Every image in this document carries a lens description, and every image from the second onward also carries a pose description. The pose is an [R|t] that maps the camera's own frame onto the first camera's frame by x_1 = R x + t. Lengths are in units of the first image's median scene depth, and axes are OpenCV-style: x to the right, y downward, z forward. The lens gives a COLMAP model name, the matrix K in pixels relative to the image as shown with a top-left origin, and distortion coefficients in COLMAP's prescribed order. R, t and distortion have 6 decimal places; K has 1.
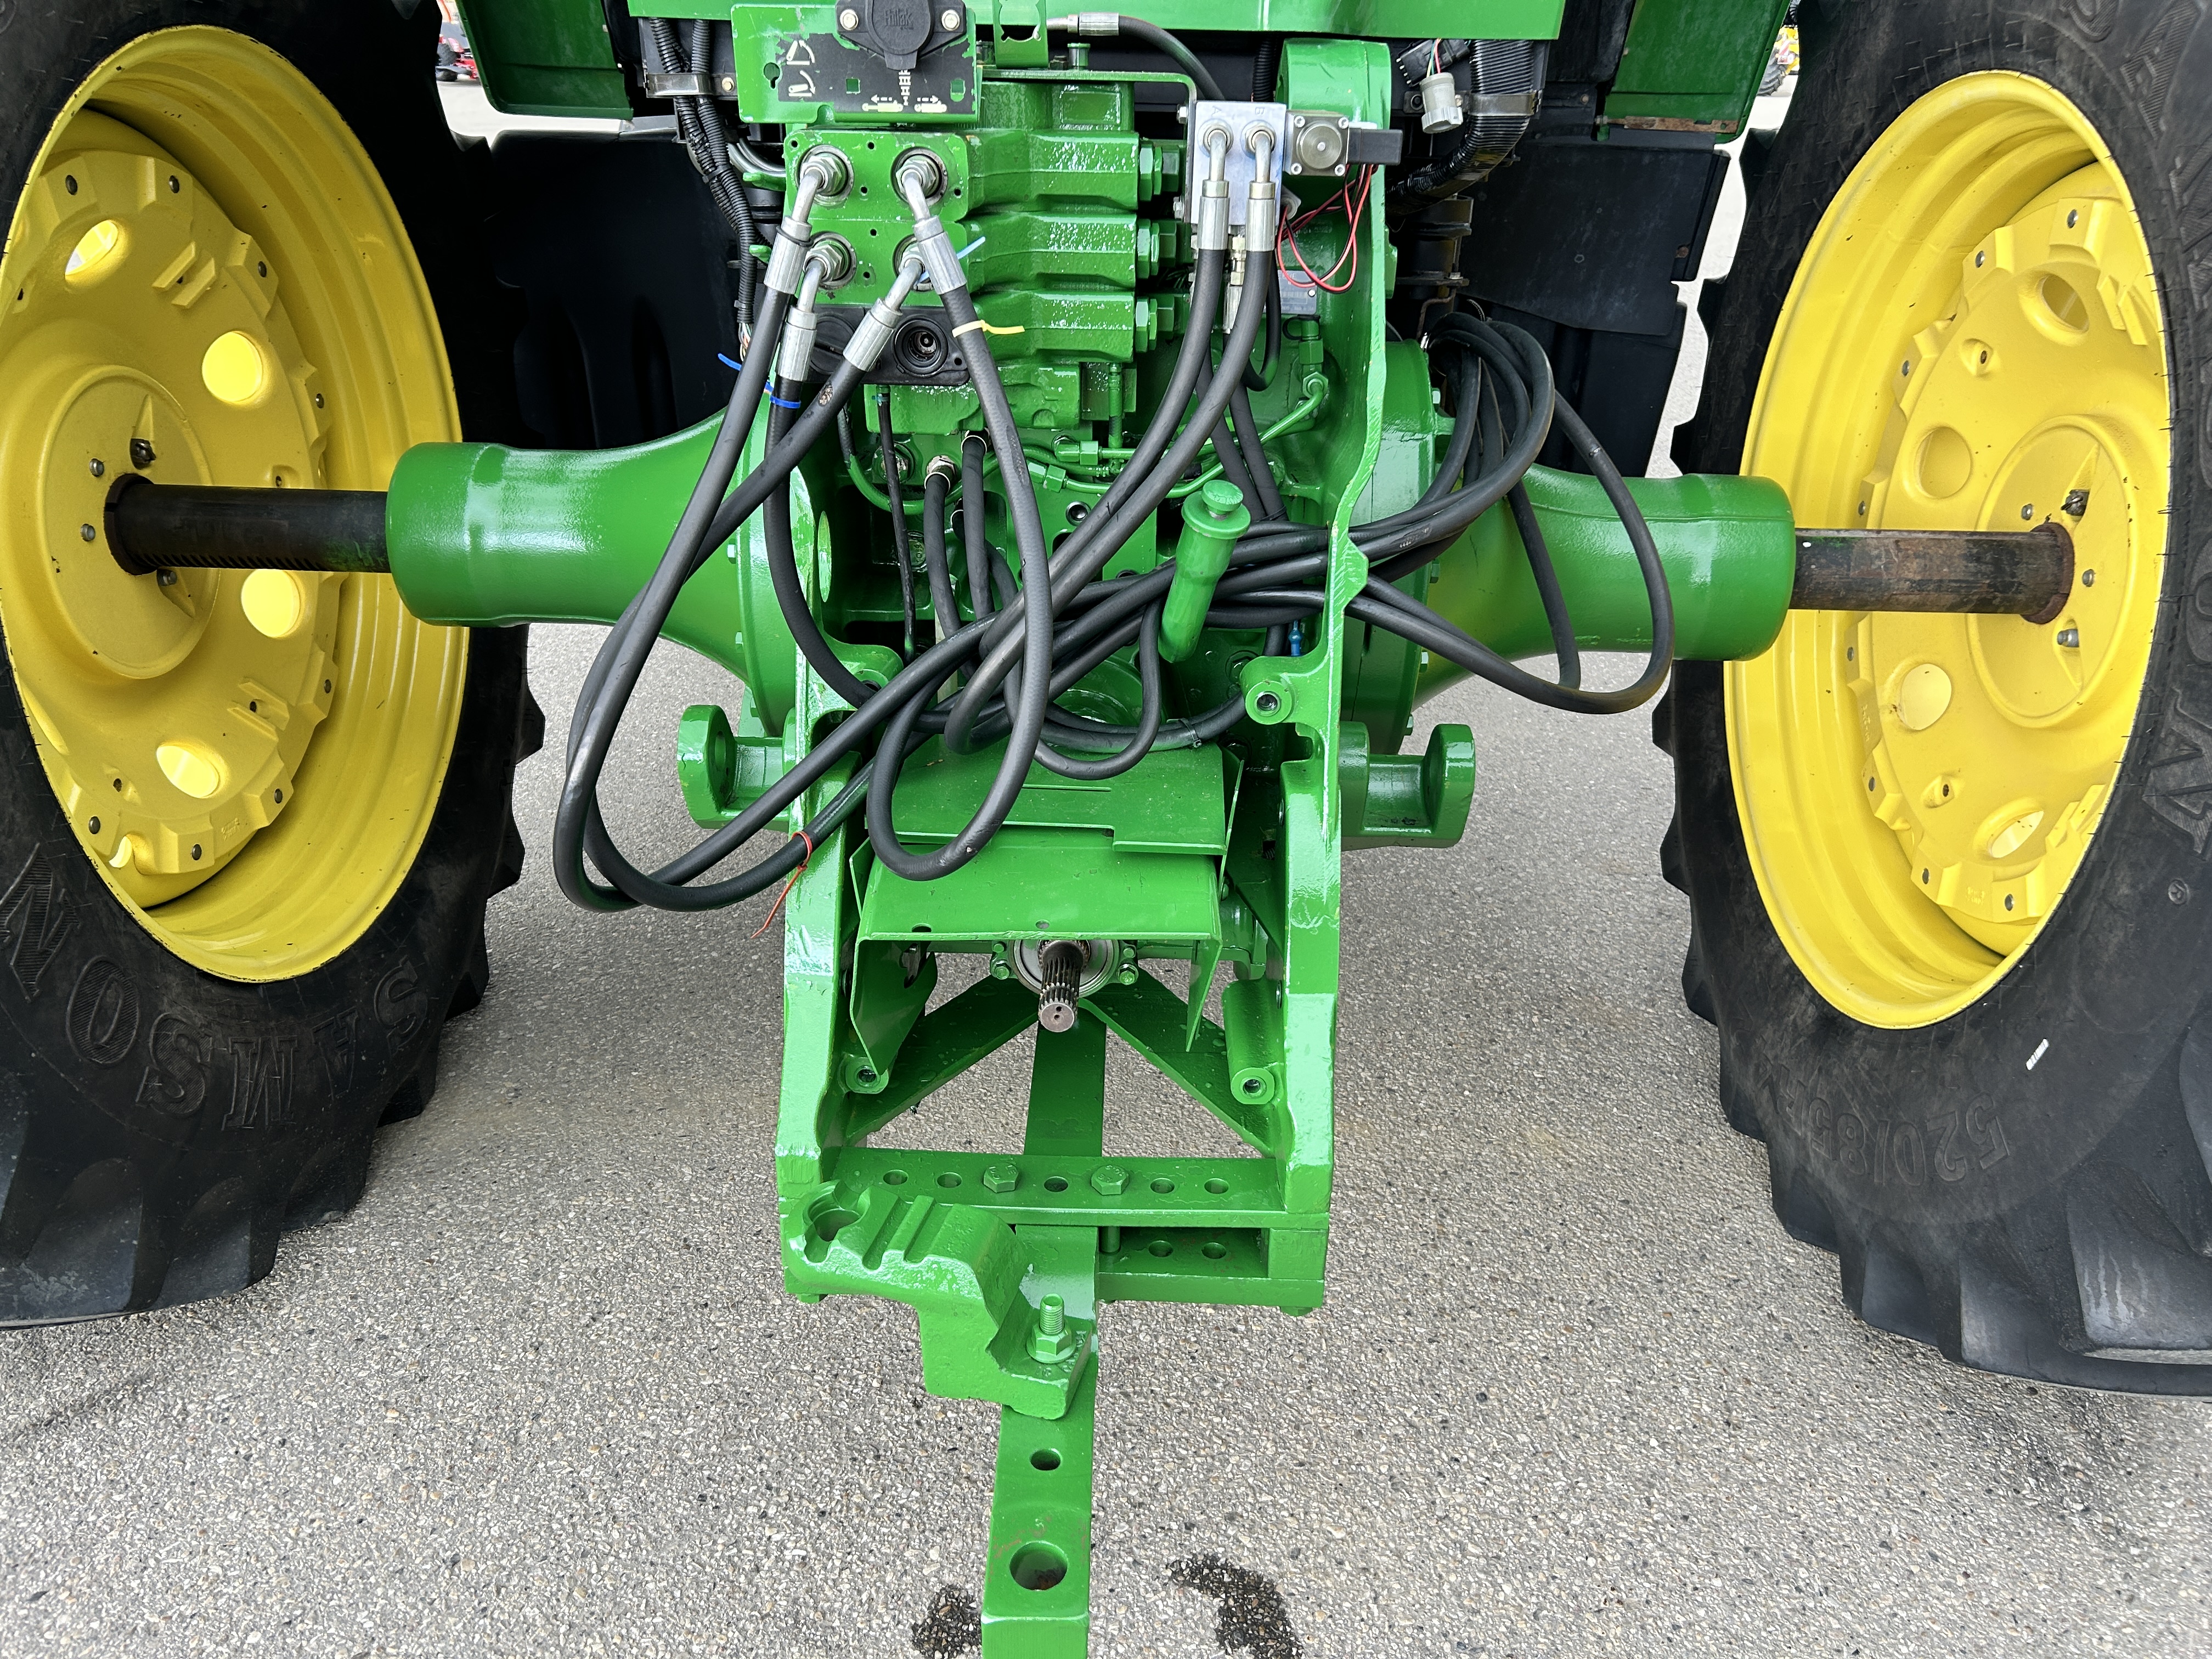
lens RADIAL K [[1674.0, 0, 1114.5], [0, 1674.0, 839.8], [0, 0, 1]] dist [0.048895, -0.055434]
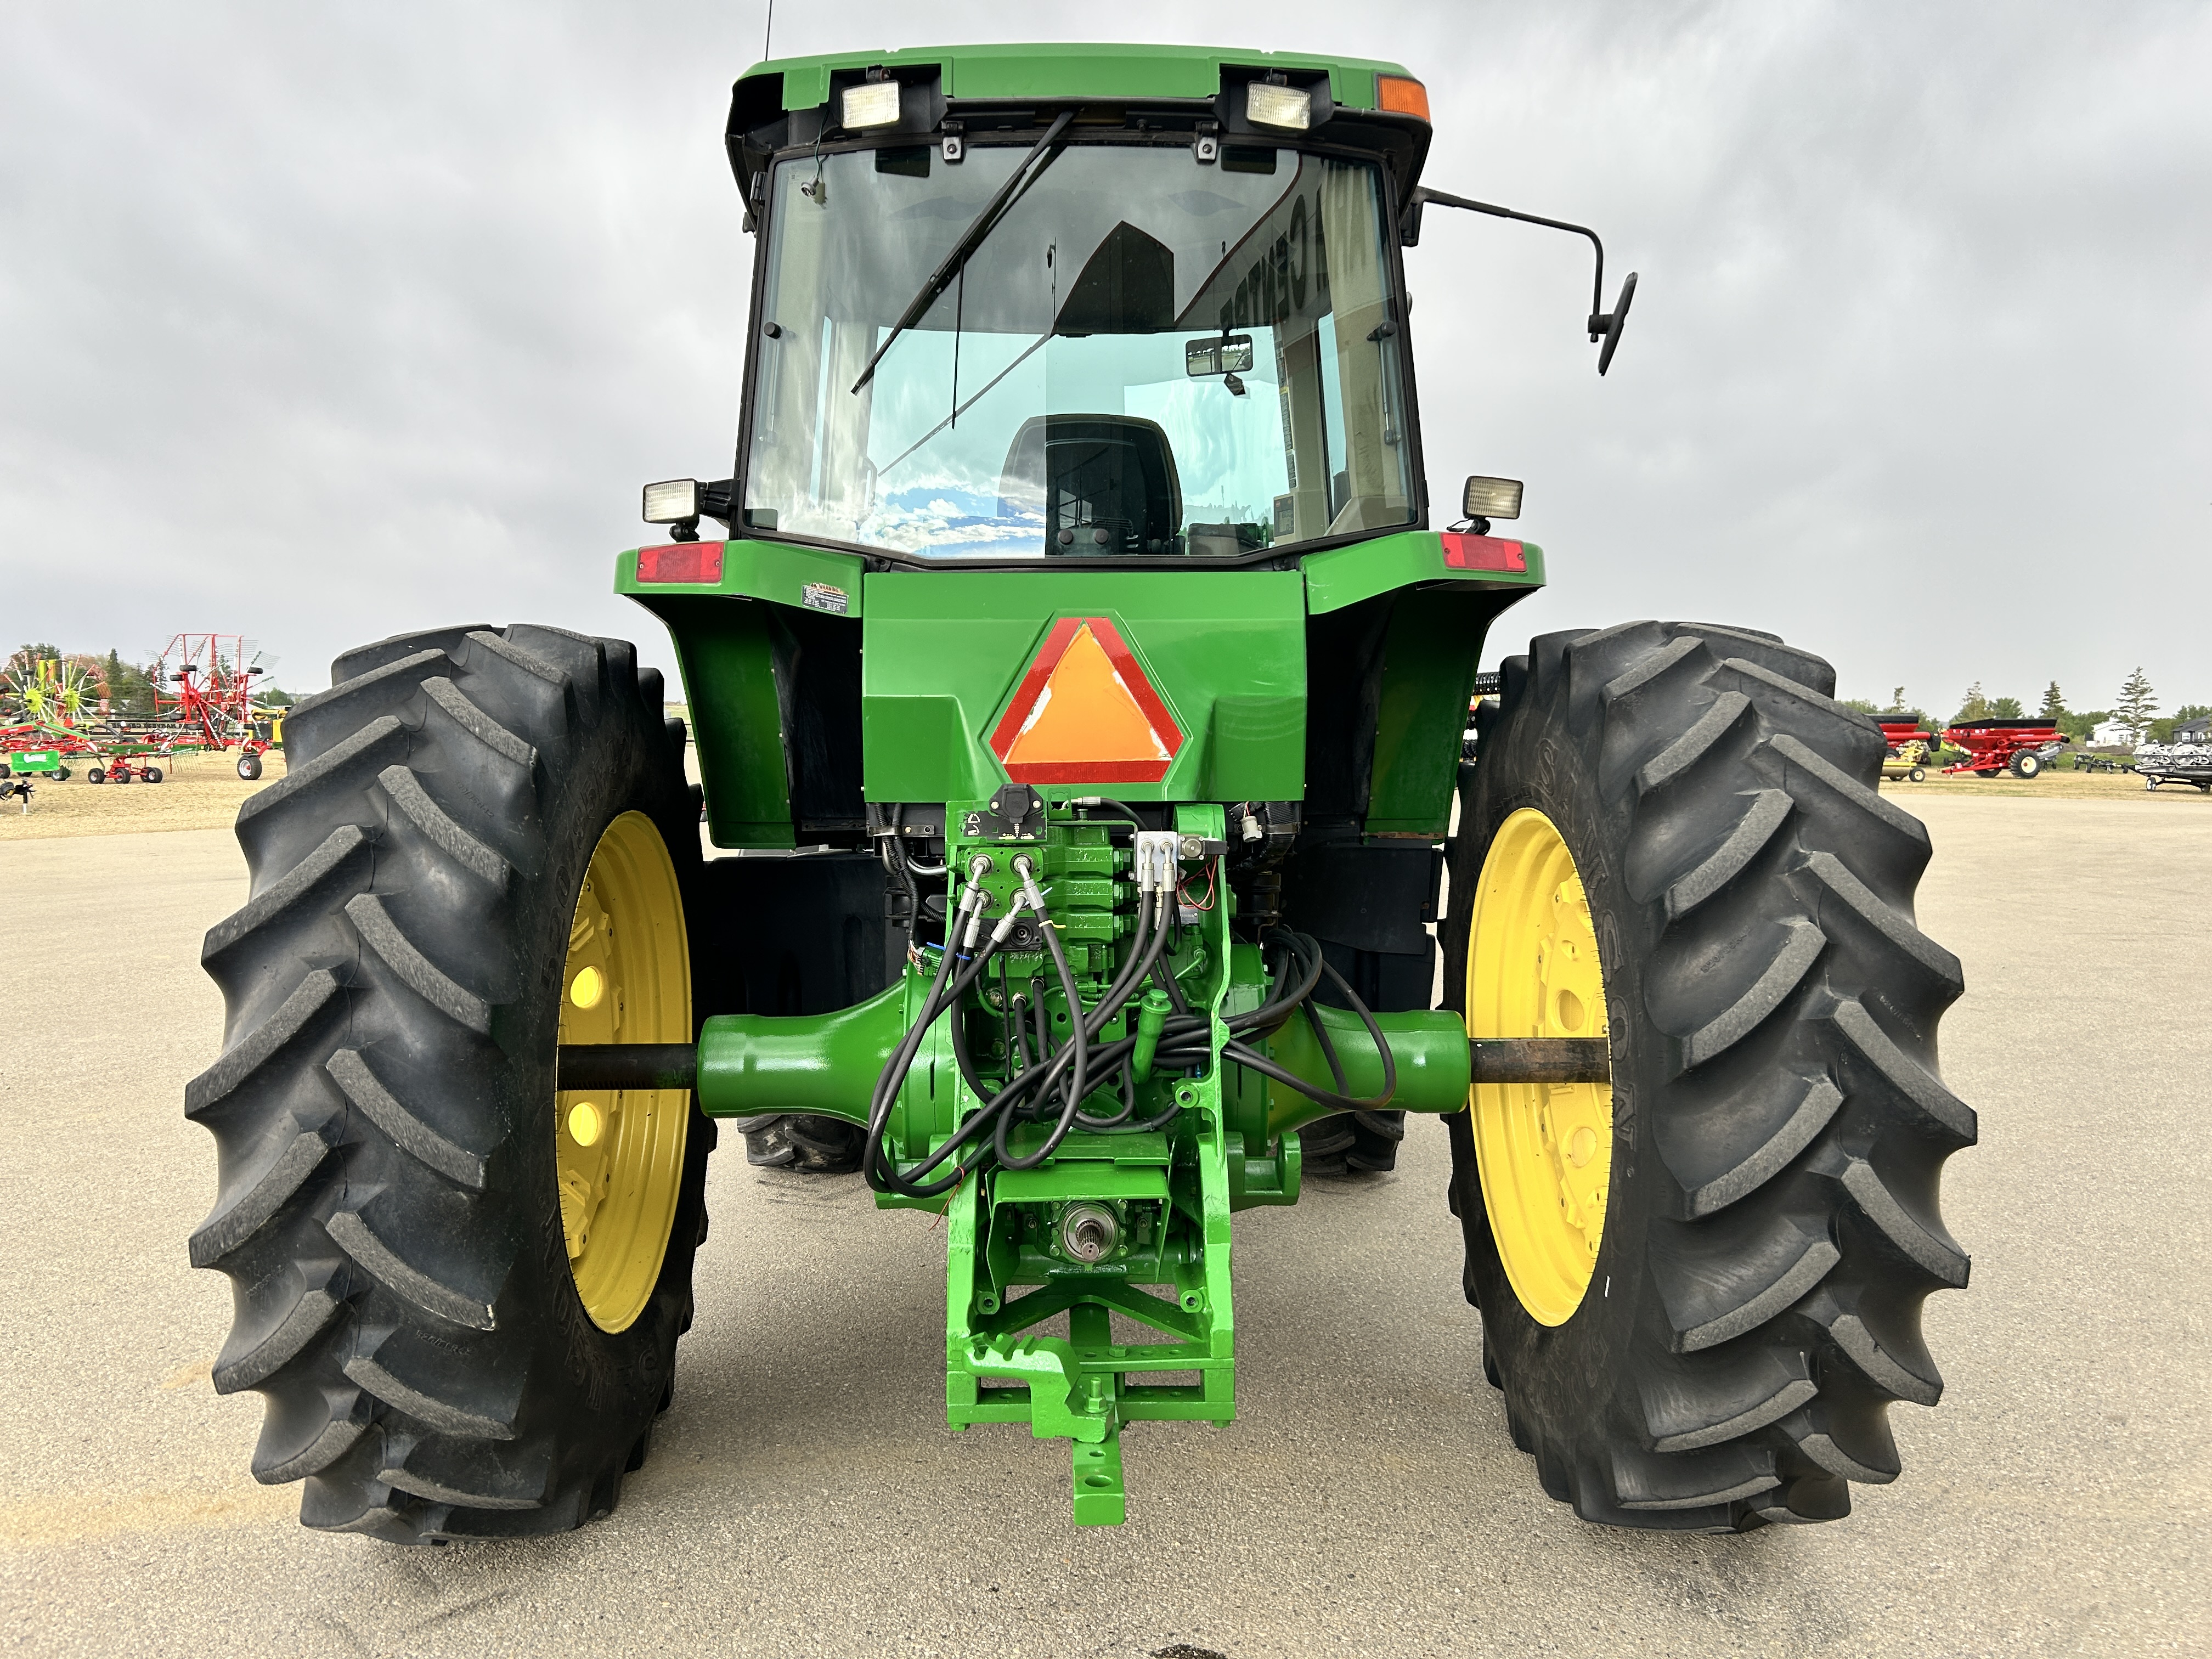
lens RADIAL K [[1674.0, 0, 1114.5], [0, 1674.0, 839.8], [0, 0, 1]] dist [0.048895, -0.055434]
pose [[0.998513, -0.026716, 0.047524, -0.078668], [0.043257, 0.918806, -0.392331, 0.399514], [-0.033184, 0.393804, 0.918595, -0.935851]]
